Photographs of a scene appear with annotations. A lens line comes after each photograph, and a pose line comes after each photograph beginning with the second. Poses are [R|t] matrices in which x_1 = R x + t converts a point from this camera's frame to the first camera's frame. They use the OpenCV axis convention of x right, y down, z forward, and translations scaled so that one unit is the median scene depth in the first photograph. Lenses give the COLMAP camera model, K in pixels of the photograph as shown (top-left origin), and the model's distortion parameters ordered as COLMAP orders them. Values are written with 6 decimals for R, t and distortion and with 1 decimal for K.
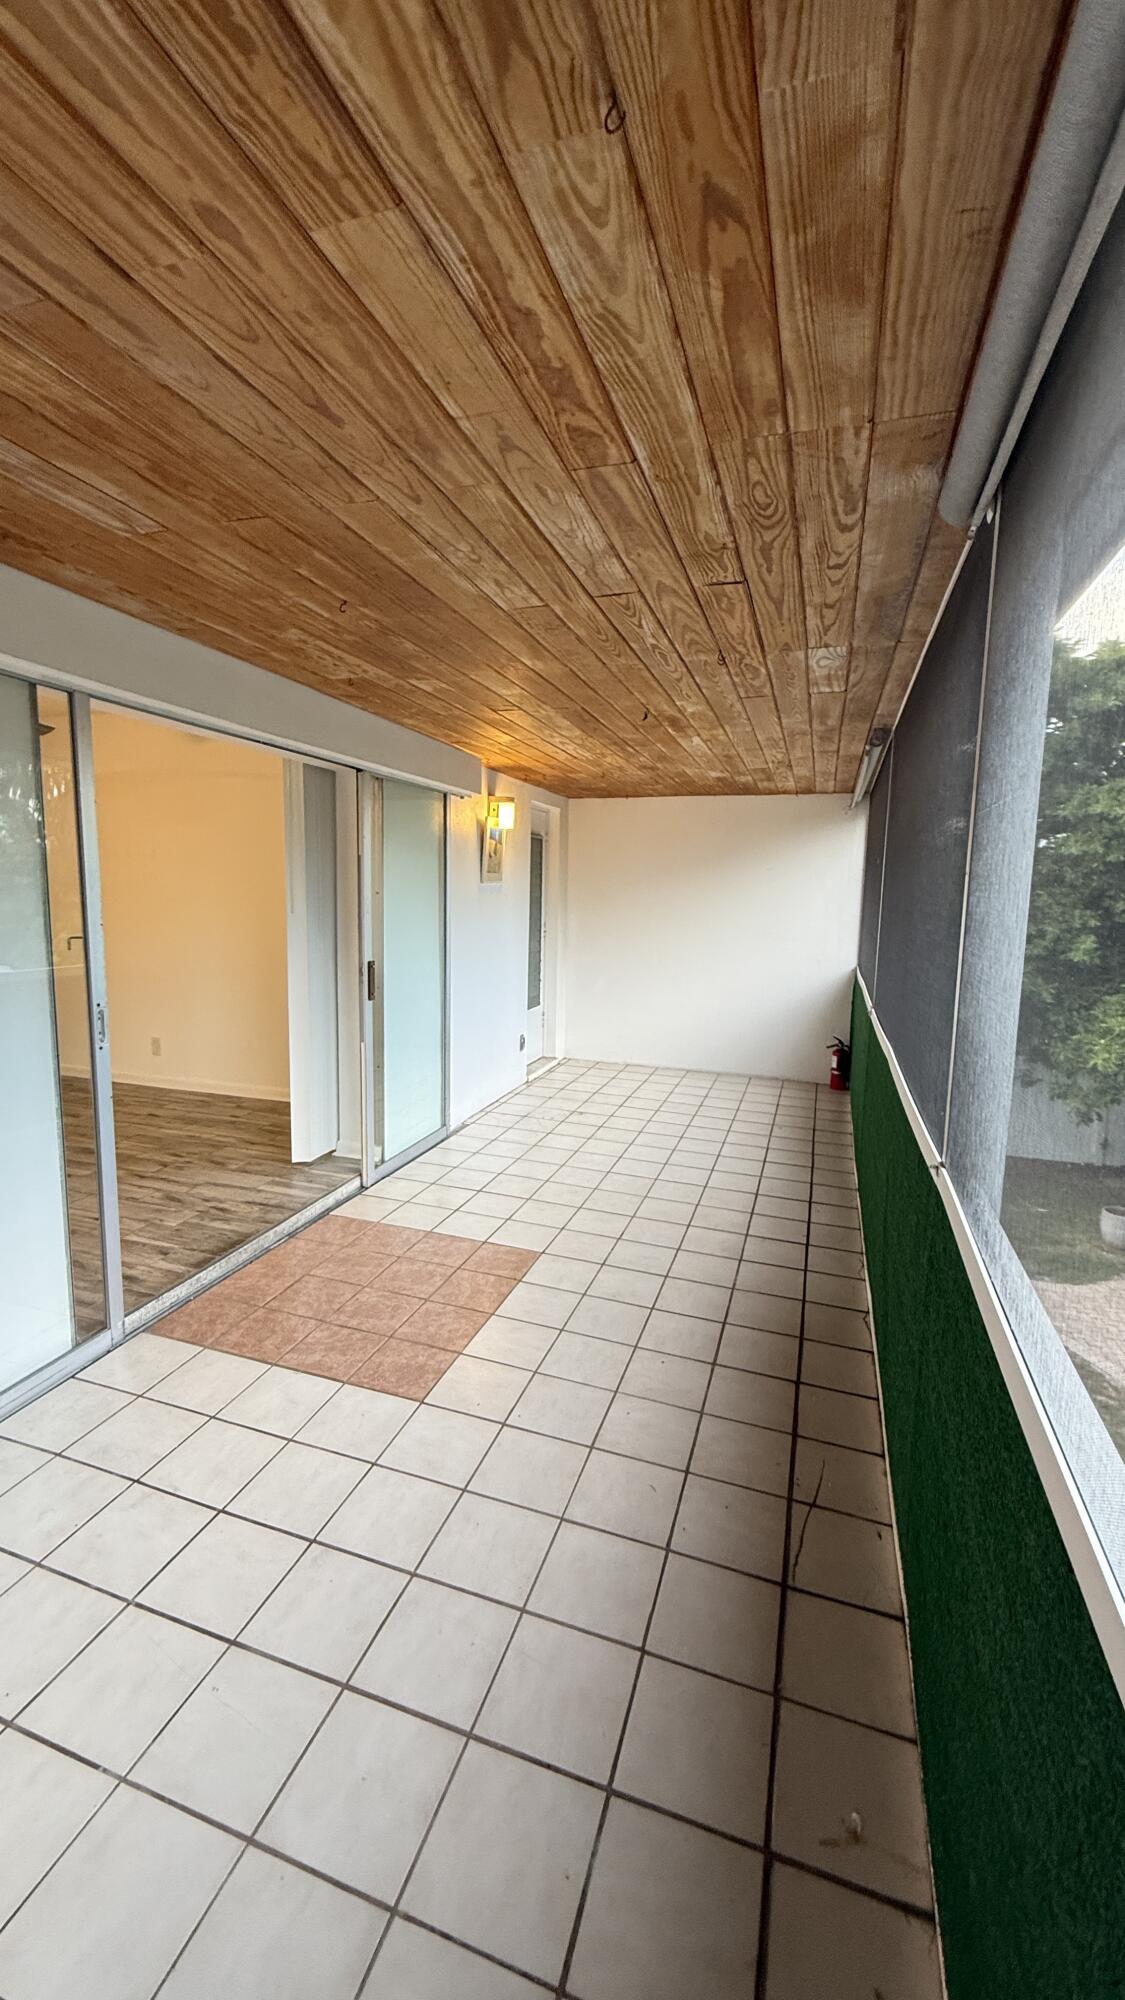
lens RADIAL K [[796.2, 0, 561.5], [0, 796.2, 1001.0], [0, 0, 1]] dist [0.002355, 0.000194]
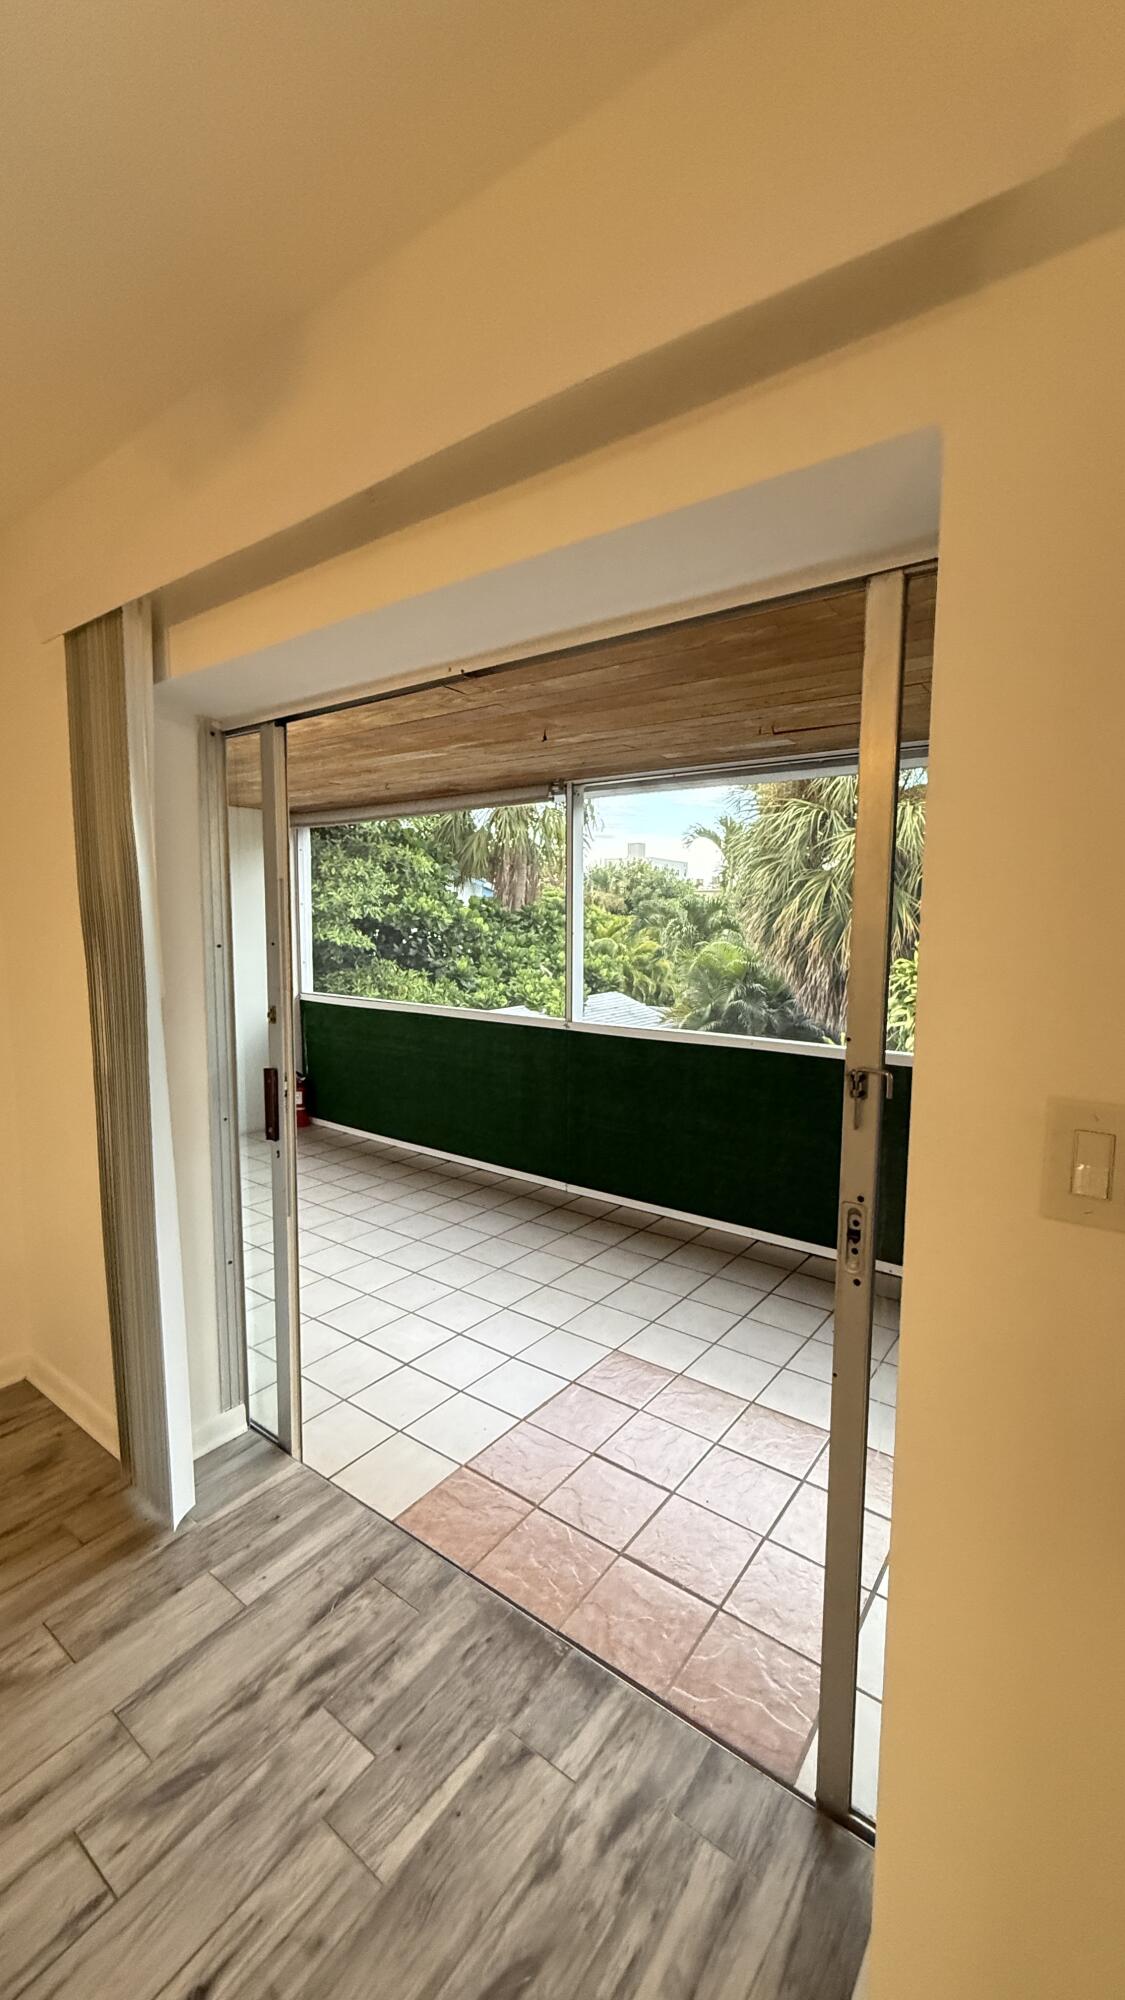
lens RADIAL K [[796.2, 0, 567.2], [0, 796.2, 1000.3], [0, 0, 1]] dist [0.002355, 0.000194]
pose [[0.307921, -0.114796, 0.944461, -0.758481], [0.124746, 0.988996, 0.079538, -0.127408], [-0.943198, 0.093326, 0.318853, 0.684554]]
